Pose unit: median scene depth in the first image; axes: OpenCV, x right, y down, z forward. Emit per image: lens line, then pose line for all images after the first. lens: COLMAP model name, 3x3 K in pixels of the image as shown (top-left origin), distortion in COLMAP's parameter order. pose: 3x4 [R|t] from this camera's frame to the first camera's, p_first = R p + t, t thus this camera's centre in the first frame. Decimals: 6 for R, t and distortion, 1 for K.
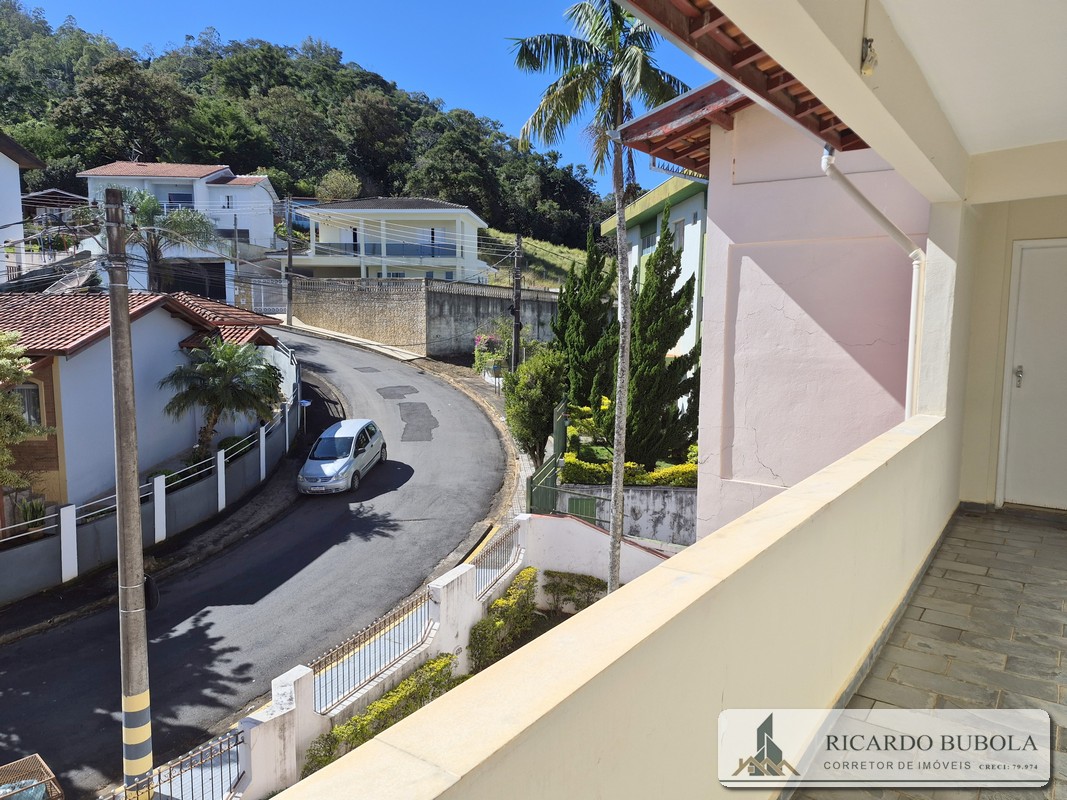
lens RADIAL K [[681.5, 0, 533.5], [0, 681.5, 400.0], [0, 0, 1]] dist [-0.022699, 0.001588]
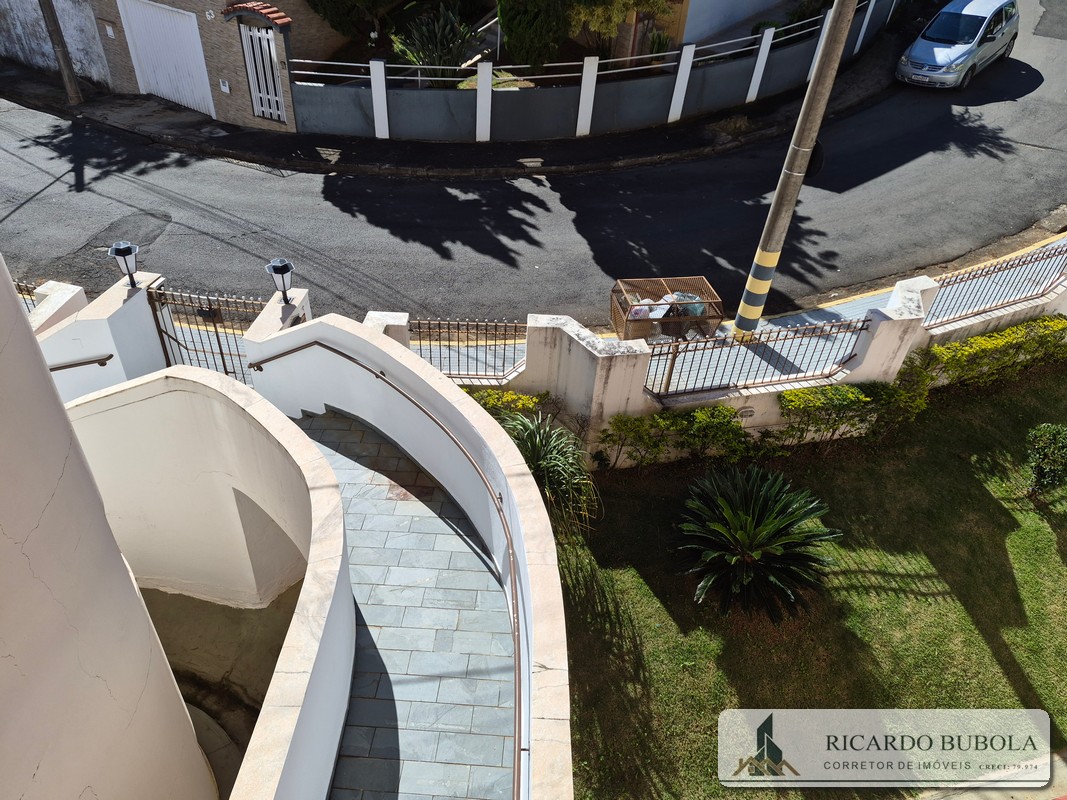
lens RADIAL K [[681.5, 0, 533.5], [0, 681.5, 400.0], [0, 0, 1]] dist [-0.022699, 0.001588]
pose [[0.787611, 0.422123, -0.448867, -0.200239], [-0.105696, 0.810234, 0.576498, 0.029987], [0.607040, -0.406612, 0.682766, -0.042218]]
